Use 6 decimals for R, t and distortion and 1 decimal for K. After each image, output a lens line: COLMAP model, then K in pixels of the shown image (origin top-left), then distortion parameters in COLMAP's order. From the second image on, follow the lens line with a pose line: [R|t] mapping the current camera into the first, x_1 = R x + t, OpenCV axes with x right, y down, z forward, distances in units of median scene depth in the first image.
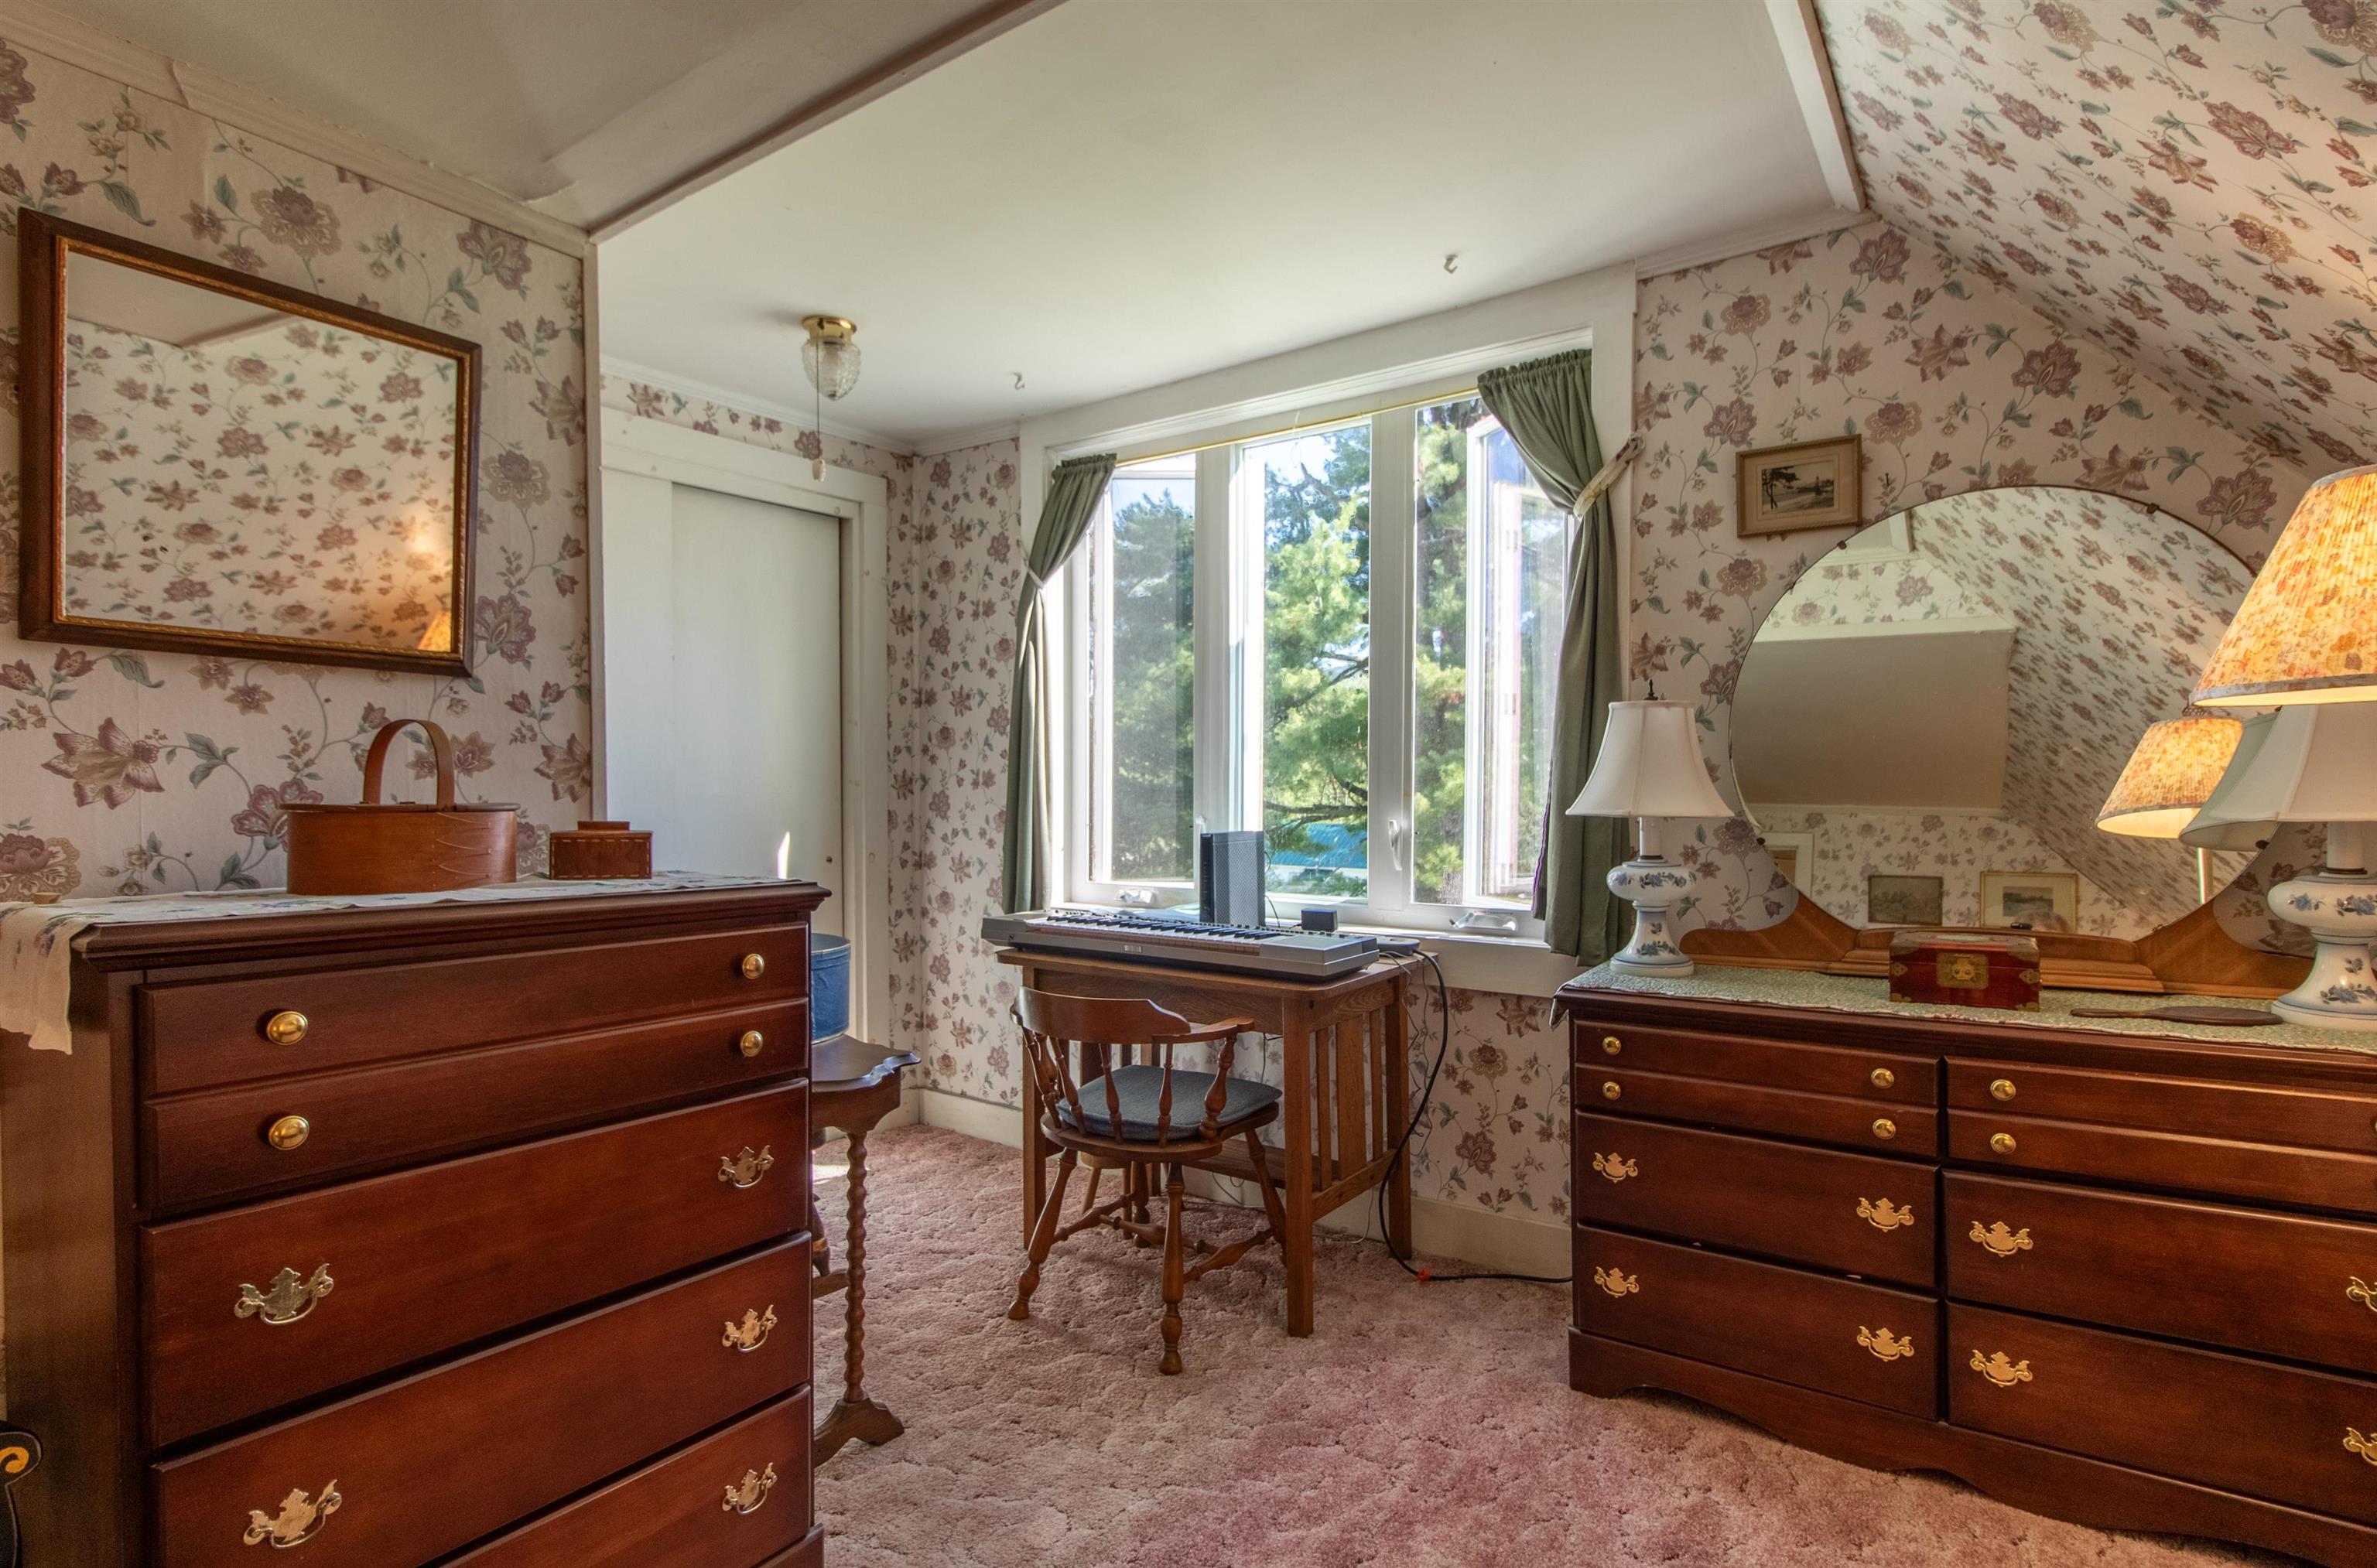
lens RADIAL K [[1178.5, 0, 1205.1], [0, 1178.5, 817.4], [0, 0, 1]] dist [-0.002399, -0.000045]
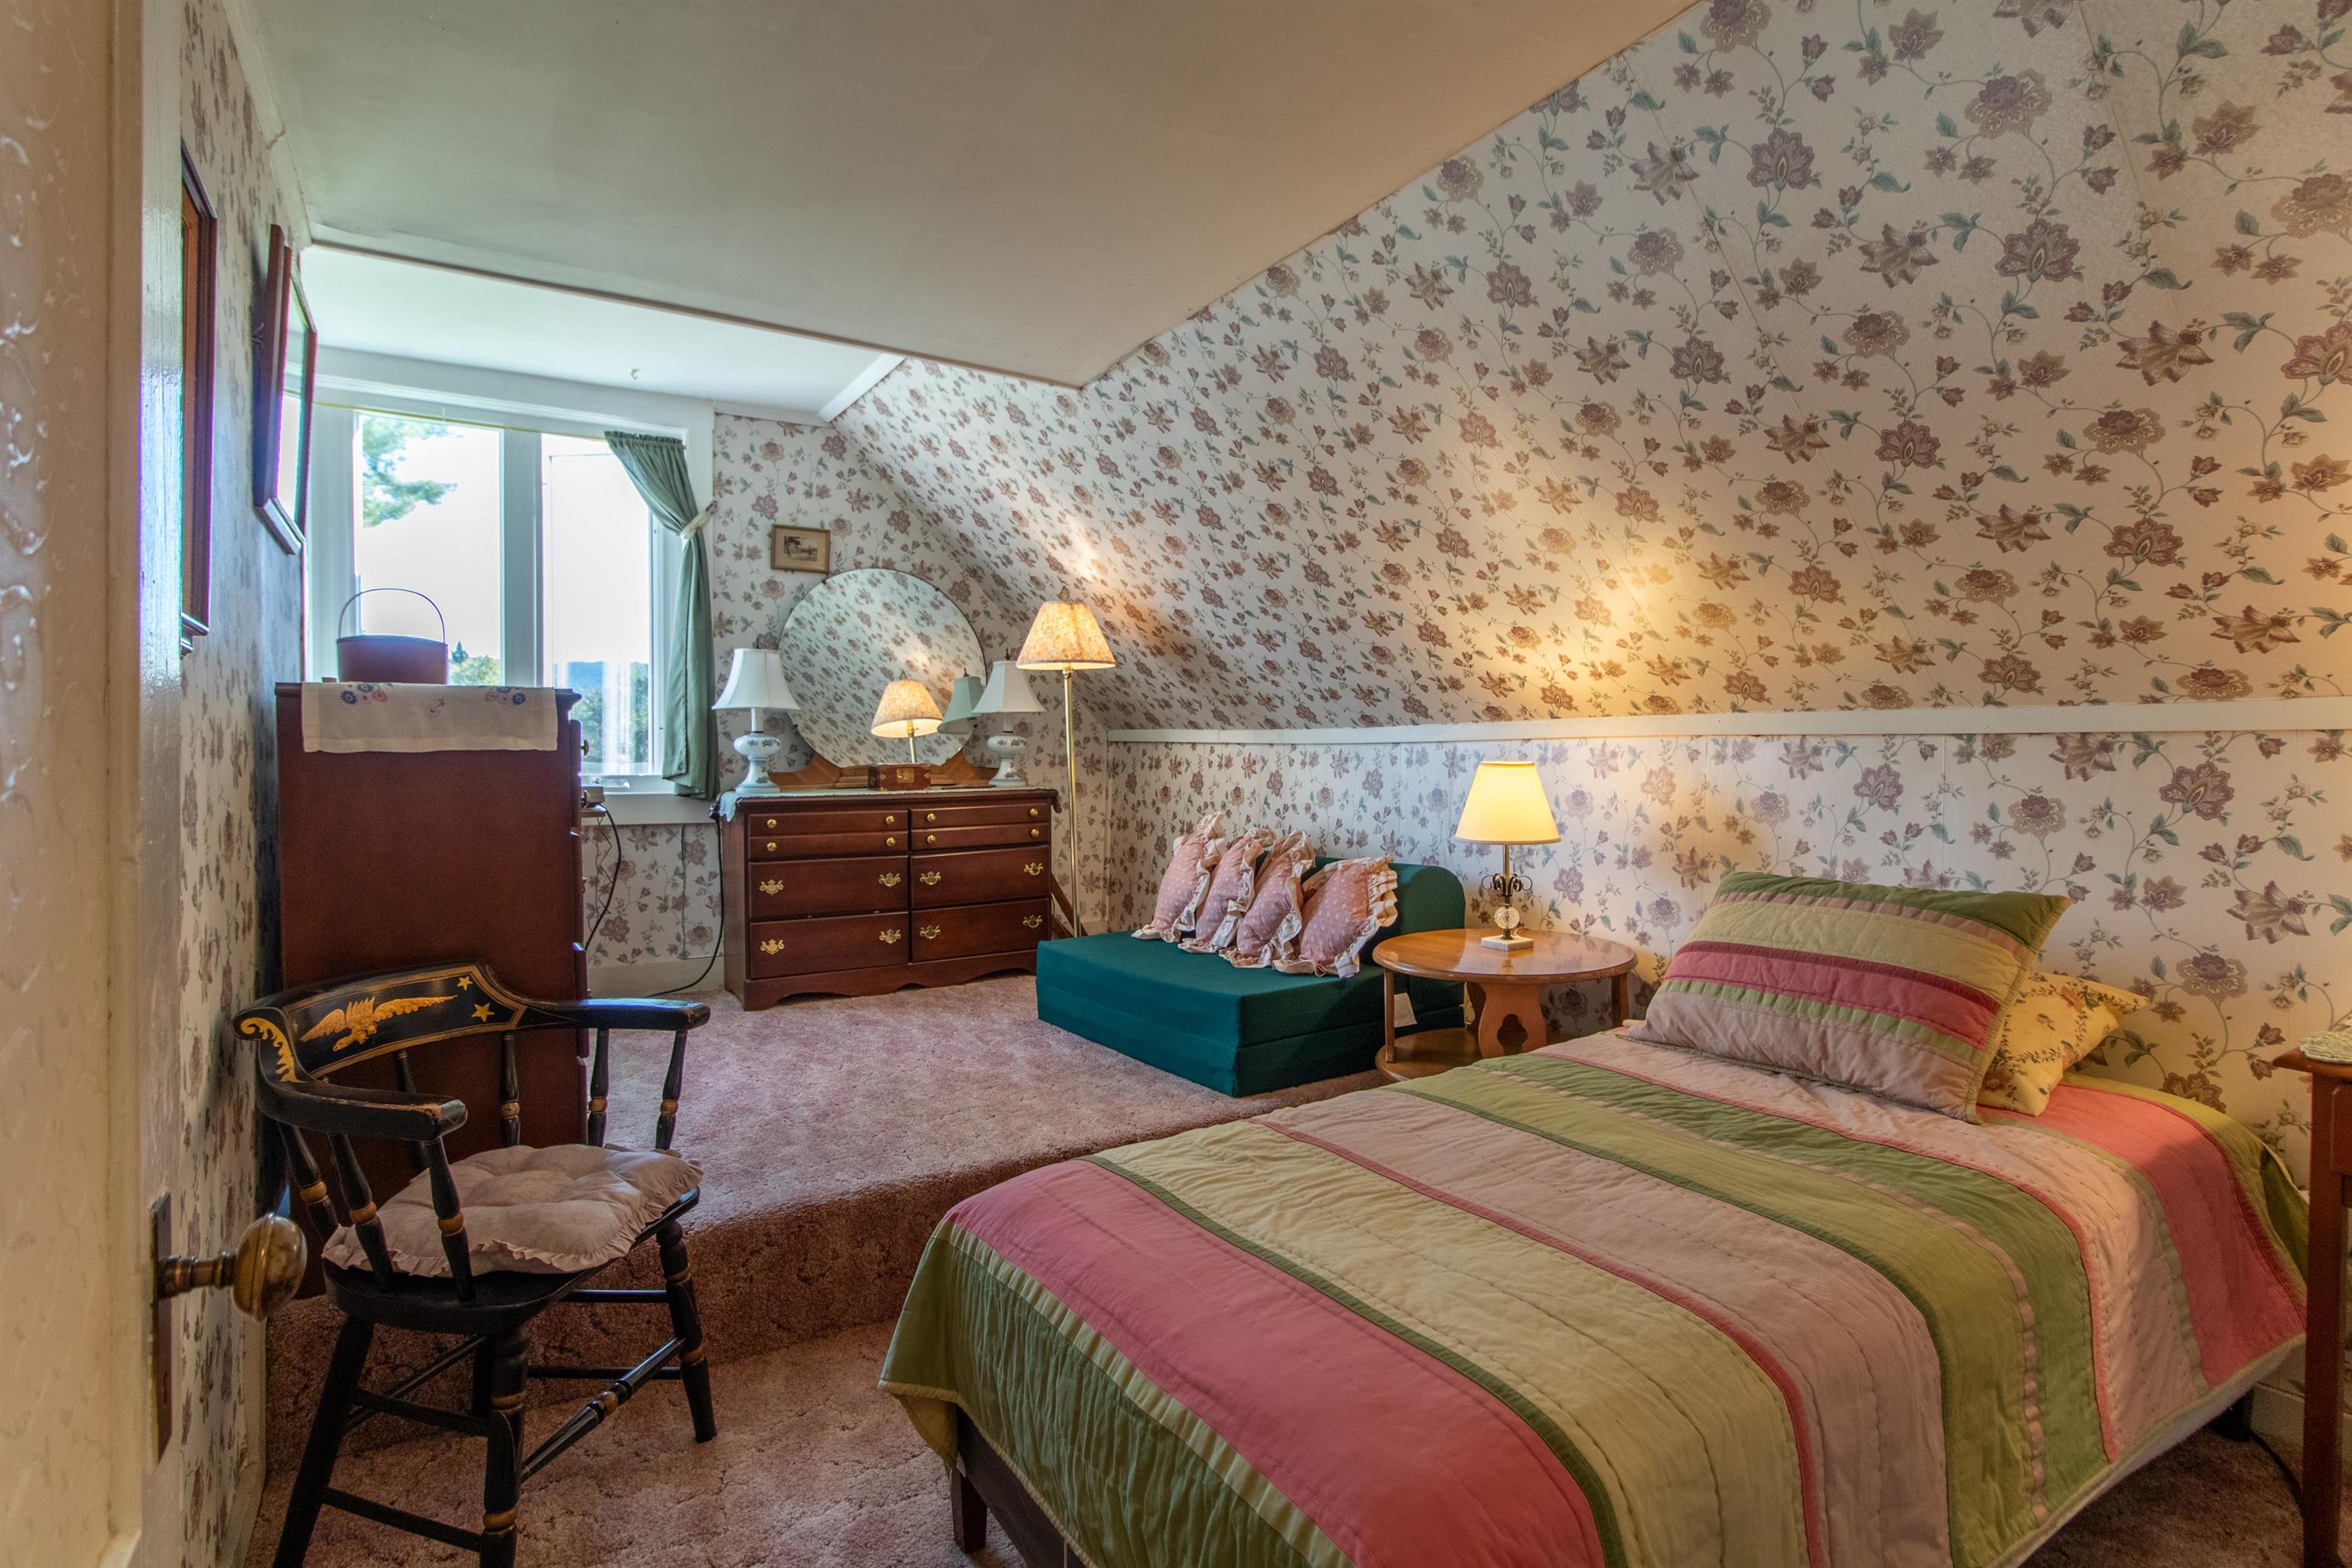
lens RADIAL K [[1172.2, 0, 1179.8], [0, 1172.2, 773.2], [0, 0, 1]] dist [0.003835, 0.002566]
pose [[0.396801, -0.005925, 0.917886, -1.045832], [0.024647, 0.999687, -0.004201, 0.119836], [-0.917574, 0.024290, 0.396823, -0.355235]]
